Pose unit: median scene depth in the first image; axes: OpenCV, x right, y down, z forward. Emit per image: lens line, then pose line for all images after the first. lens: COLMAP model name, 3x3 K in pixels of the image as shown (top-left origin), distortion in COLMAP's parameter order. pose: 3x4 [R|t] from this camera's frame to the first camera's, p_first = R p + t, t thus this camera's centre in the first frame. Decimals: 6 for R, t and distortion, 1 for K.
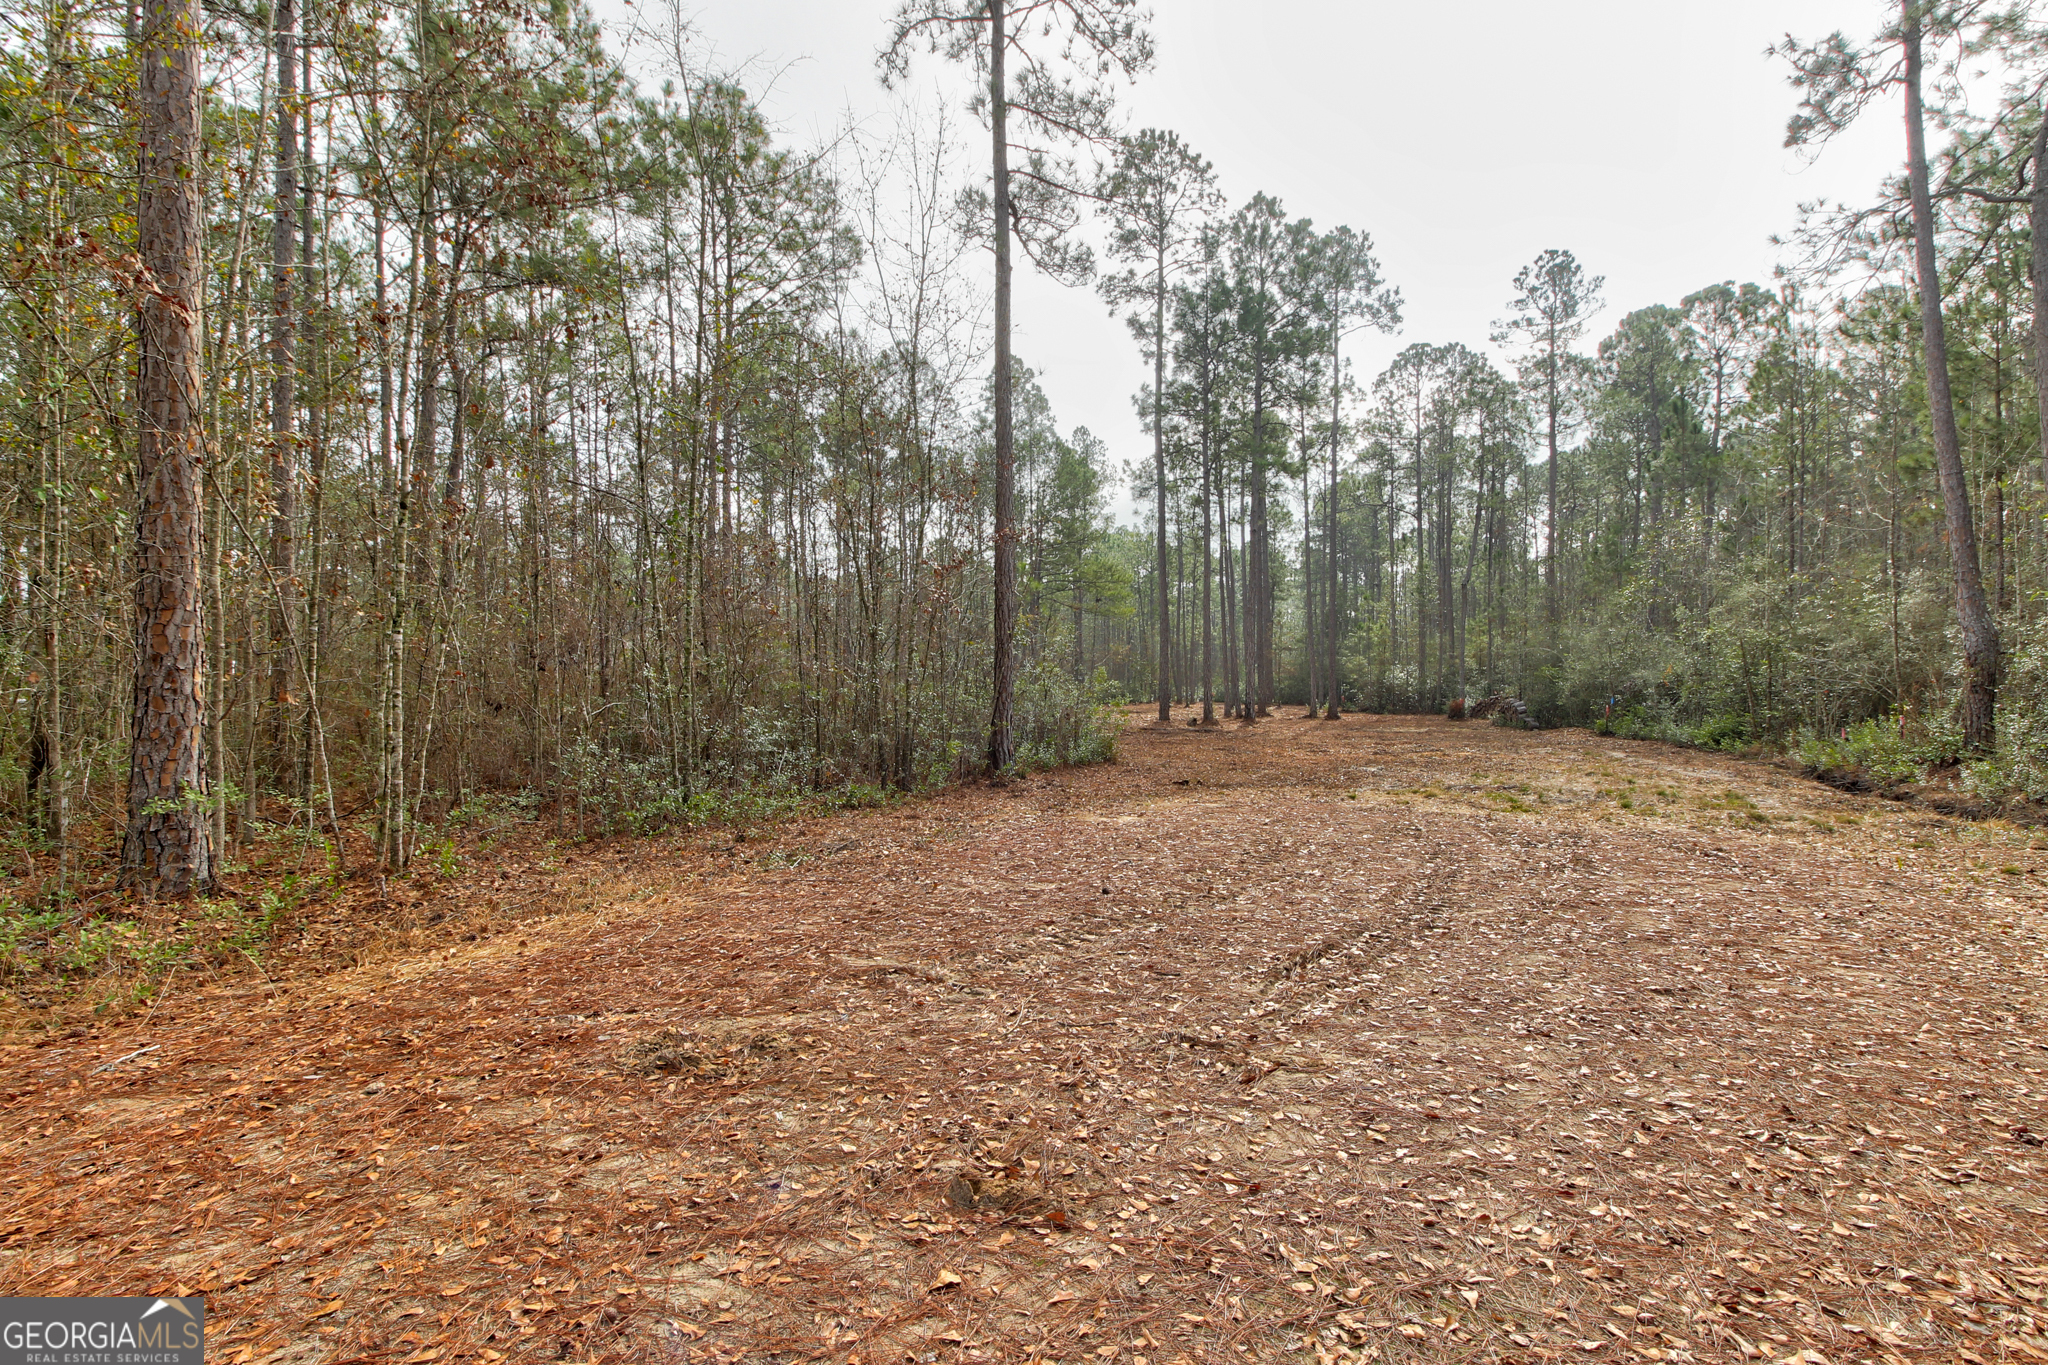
lens RADIAL K [[933.6, 0, 1064.1], [0, 933.6, 703.4], [0, 0, 1]] dist [0.019564, -0.016449]
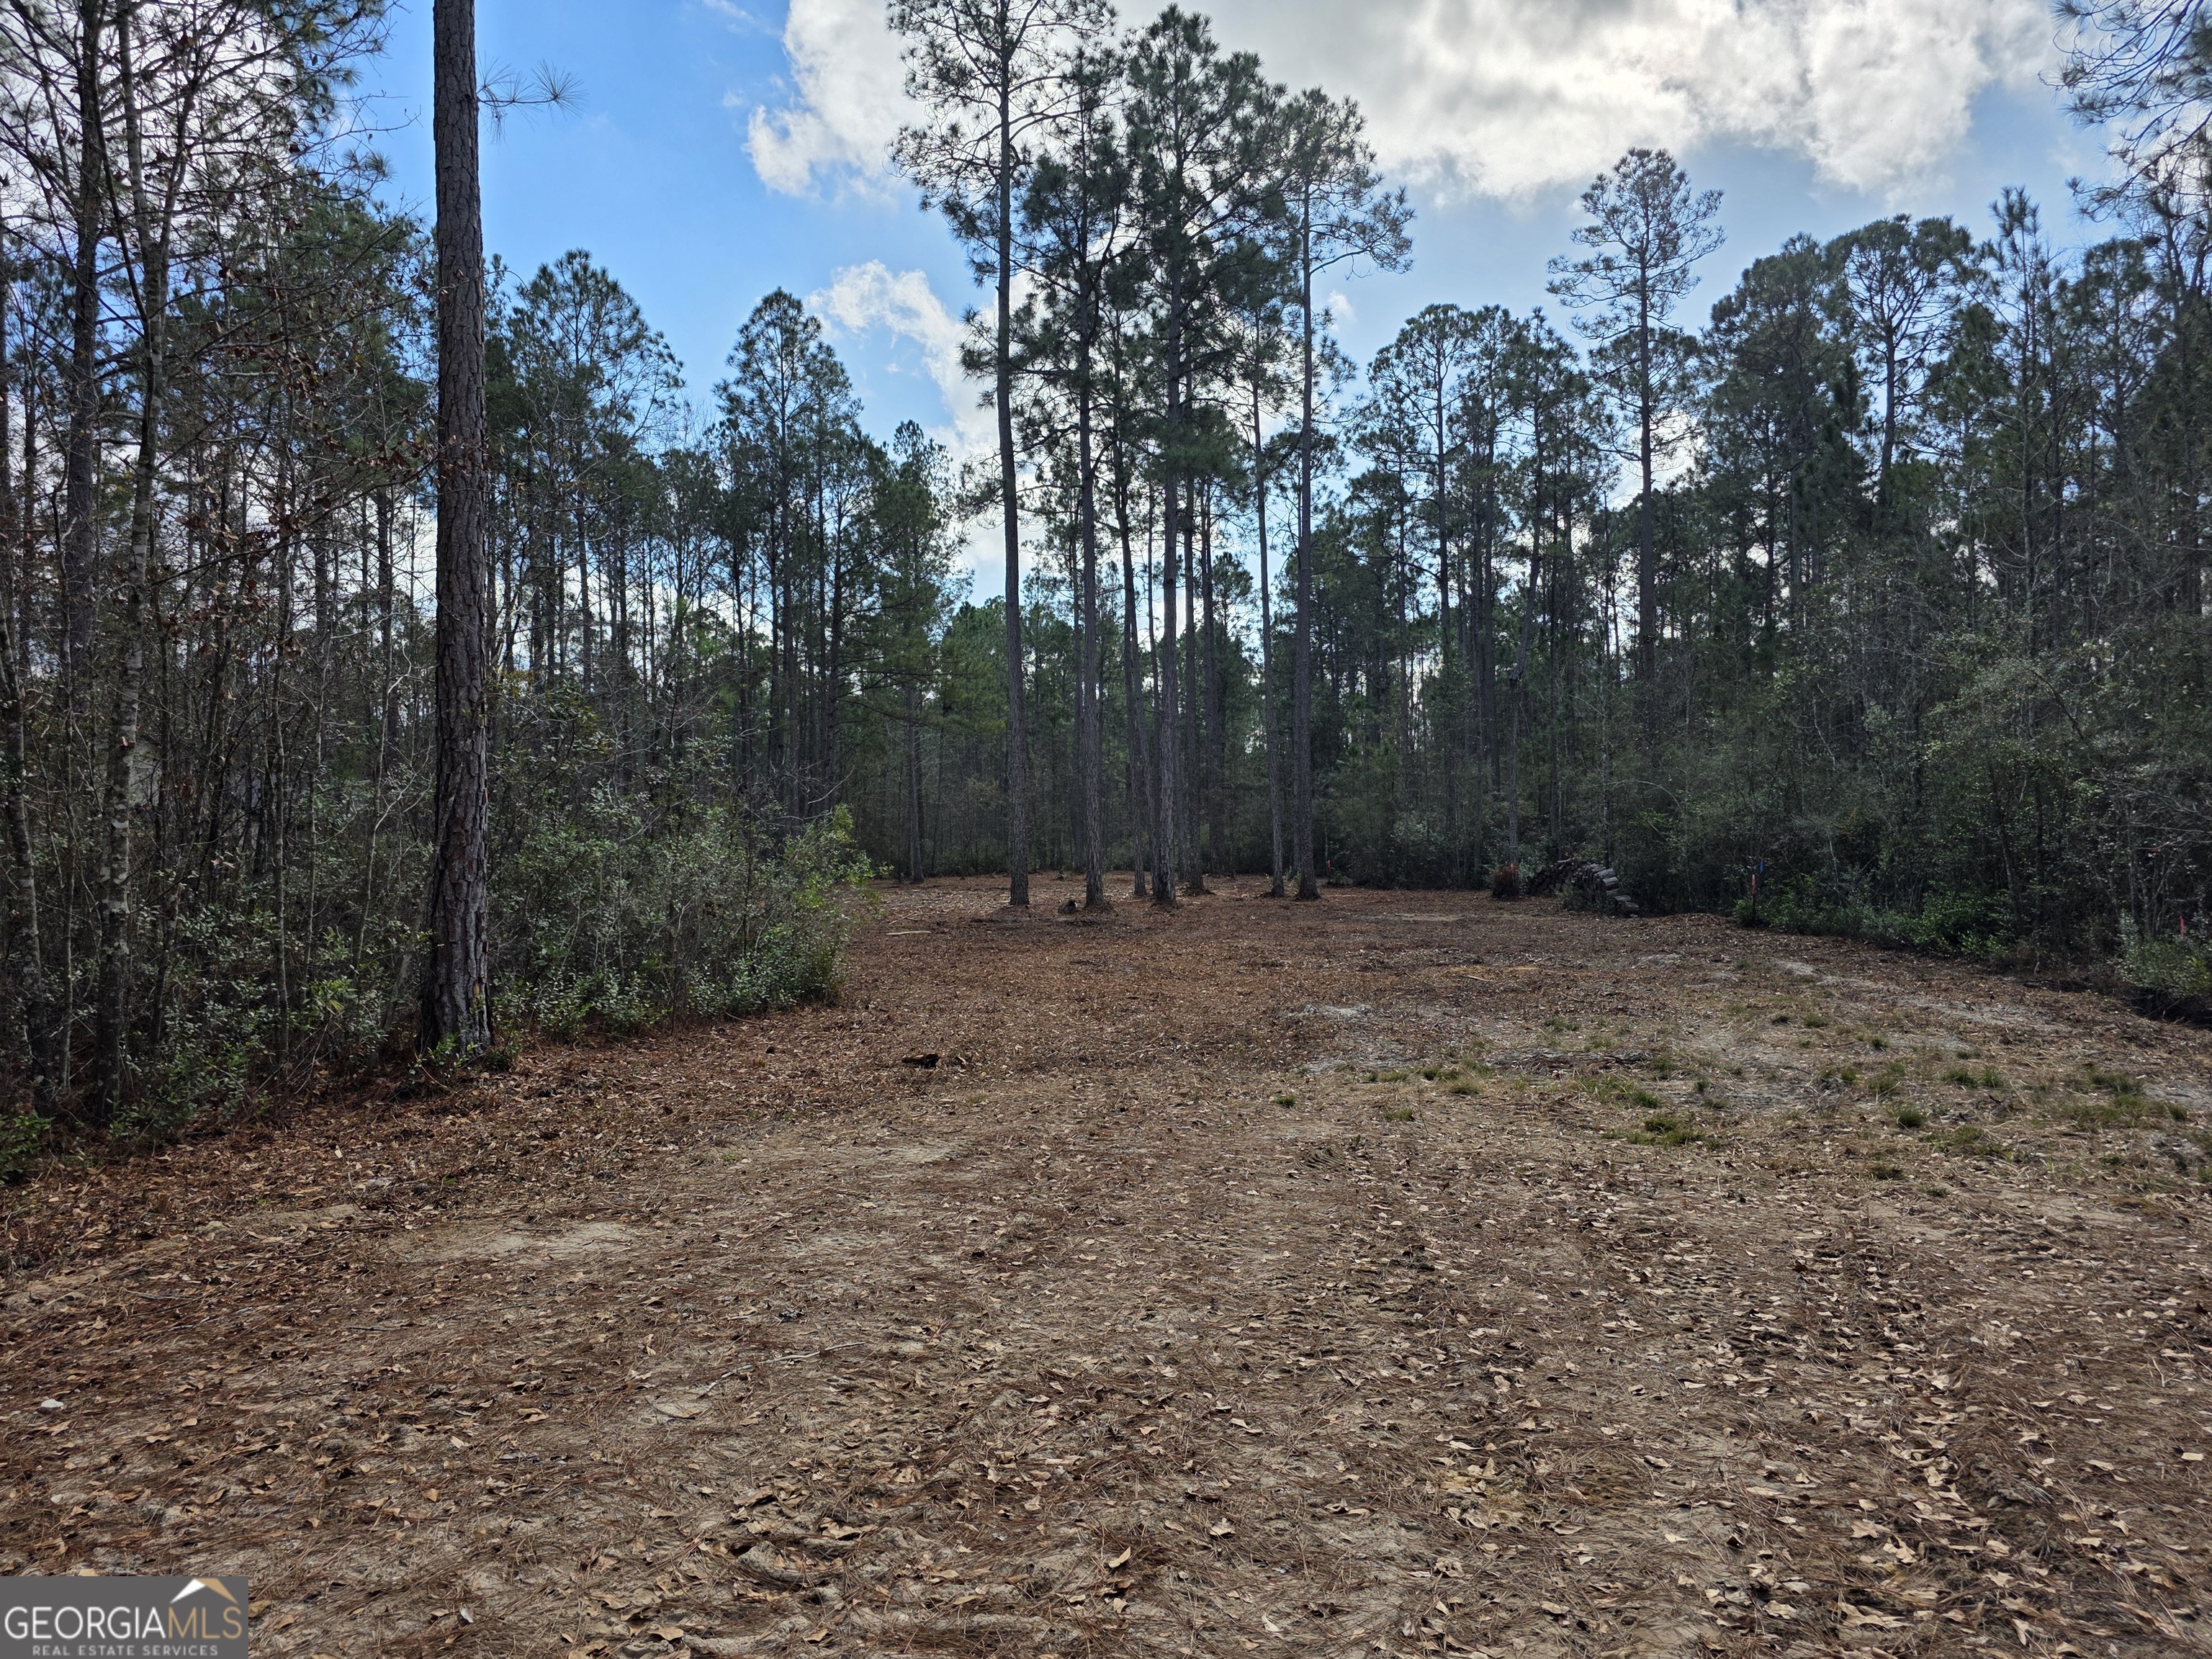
lens RADIAL K [[1429.6, 0, 1092.4], [0, 1429.6, 820.4], [0, 0, 1]] dist [0.051713, -0.046956]
pose [[0.993057, -0.002574, 0.117605, 0.039038], [0.006985, 0.999286, -0.037118, -0.000975], [-0.117425, 0.037682, 0.992367, 0.096381]]
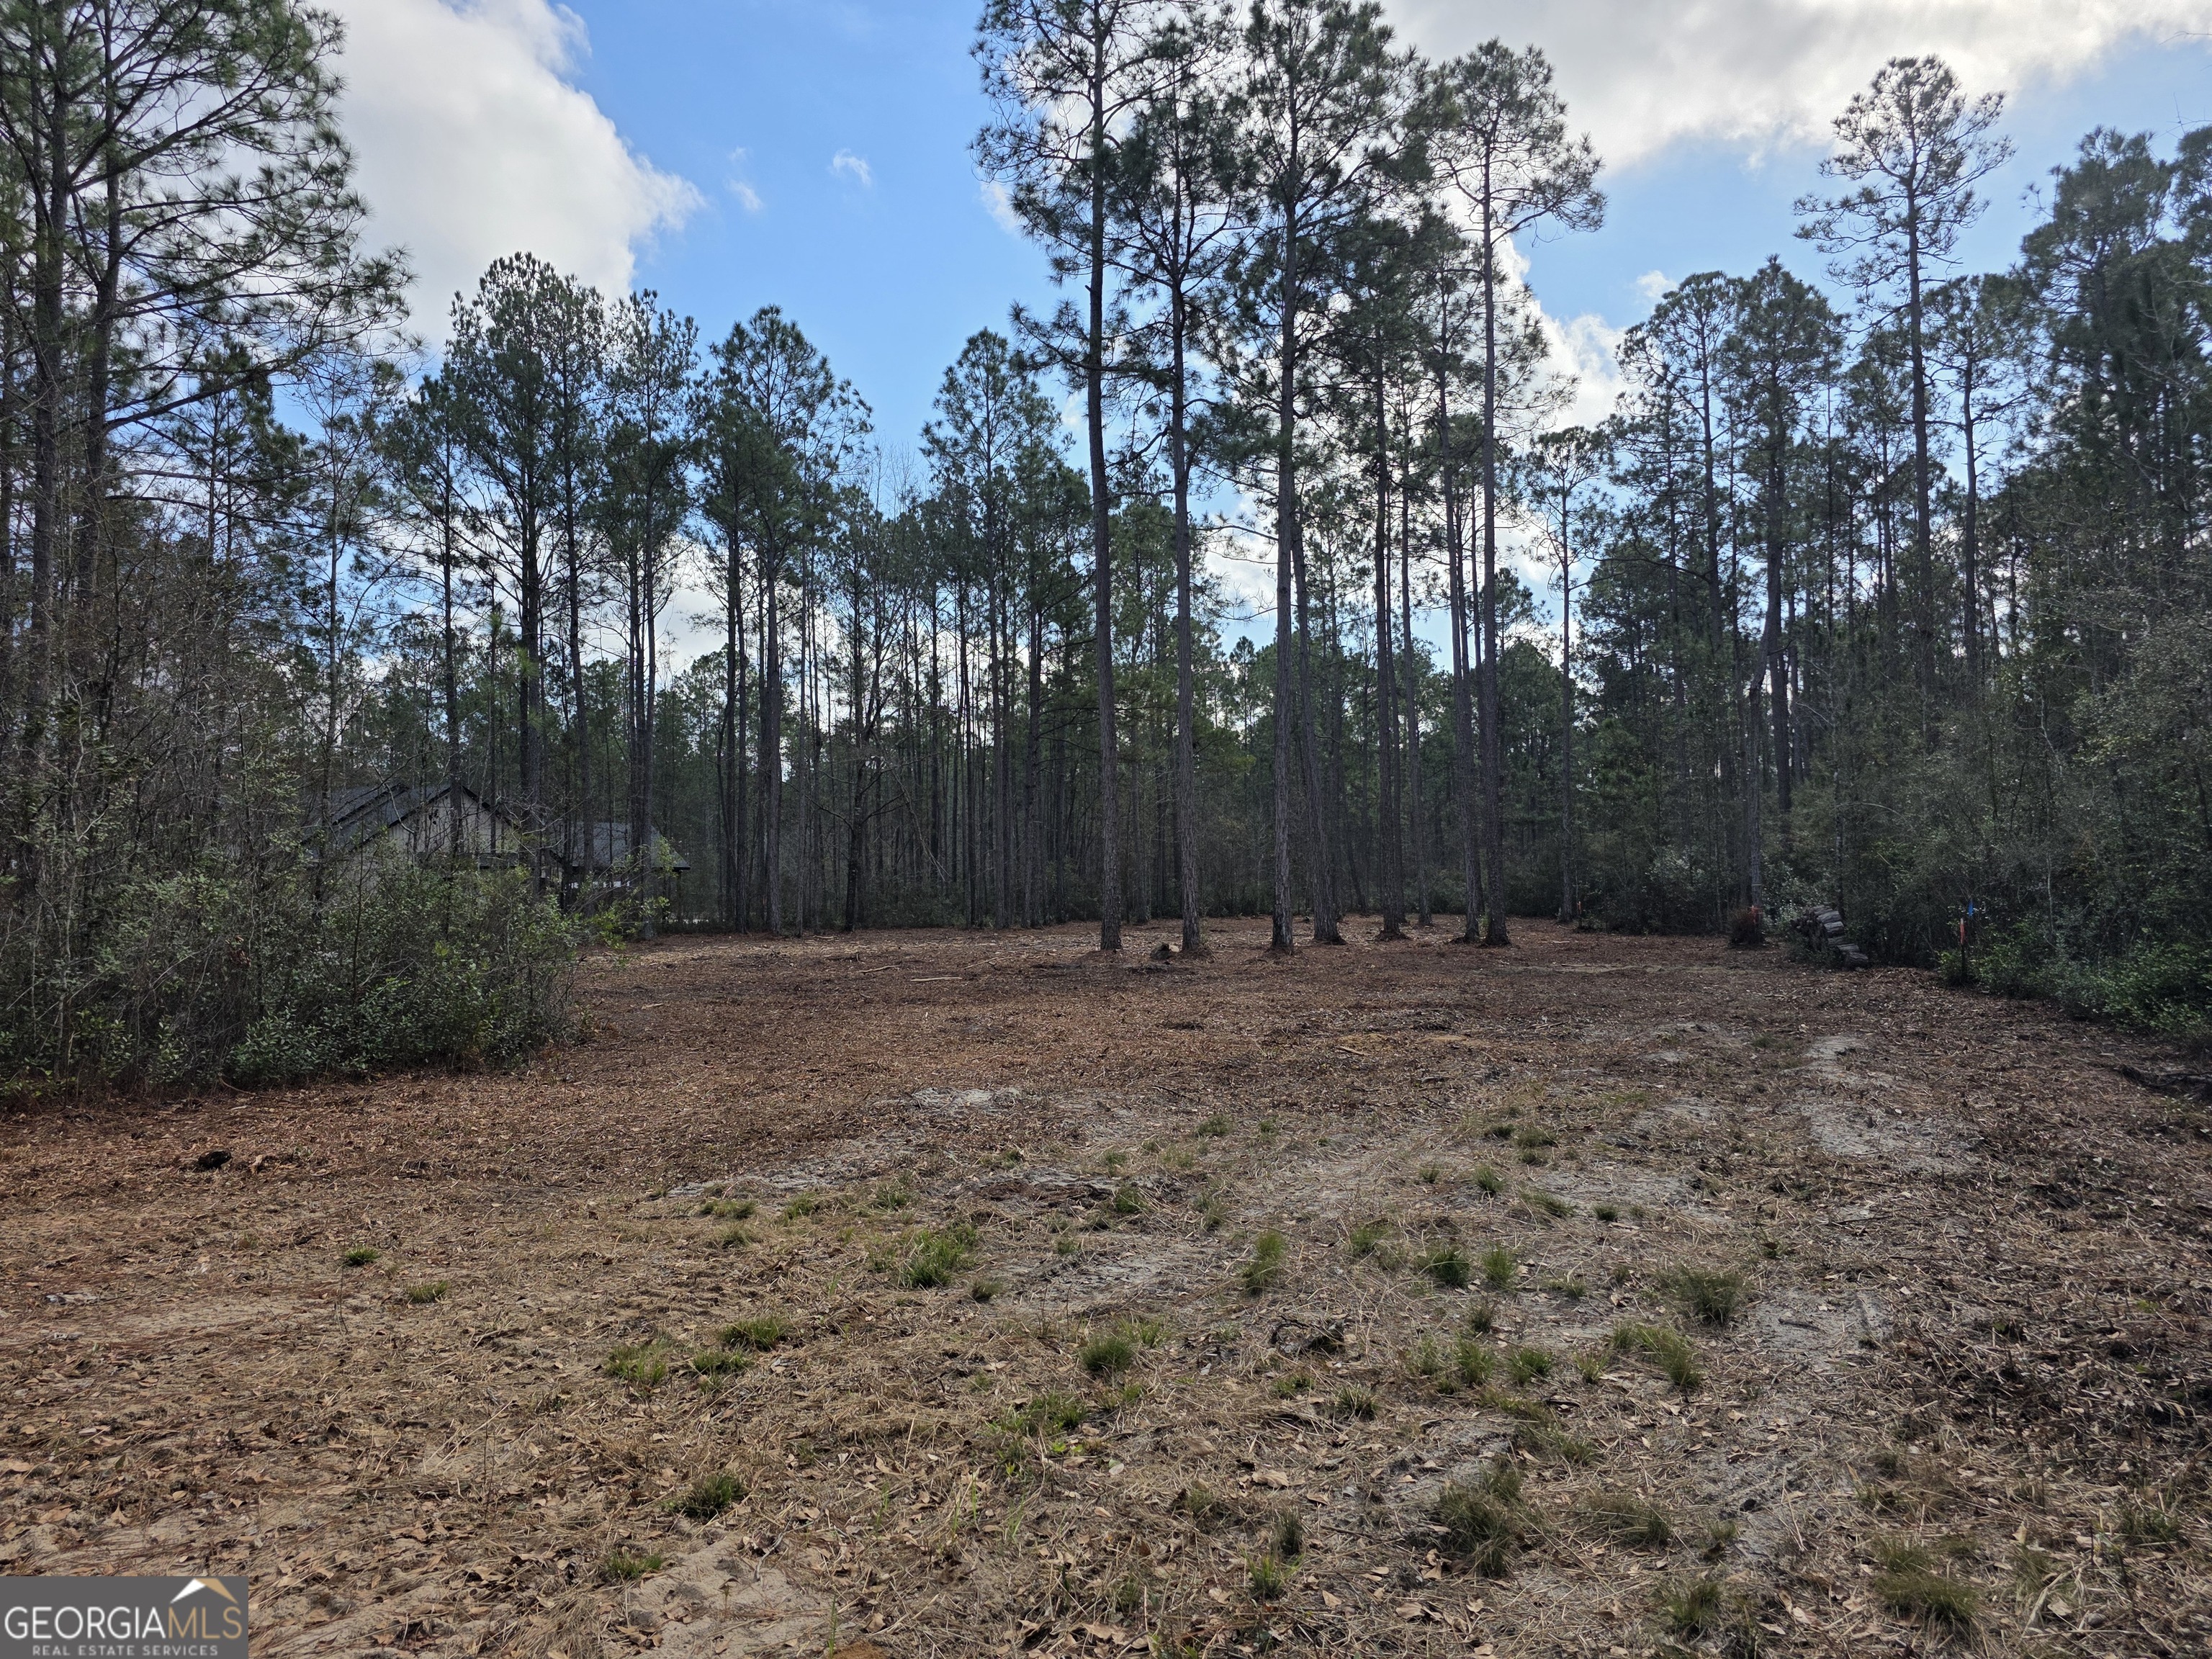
lens RADIAL K [[1429.6, 0, 1092.4], [0, 1429.6, 820.4], [0, 0, 1]] dist [0.051713, -0.046956]
pose [[0.992359, -0.013198, -0.122679, 0.156541], [0.004854, 0.997669, -0.068069, 0.000025], [0.123291, 0.066953, 0.990109, 0.157700]]
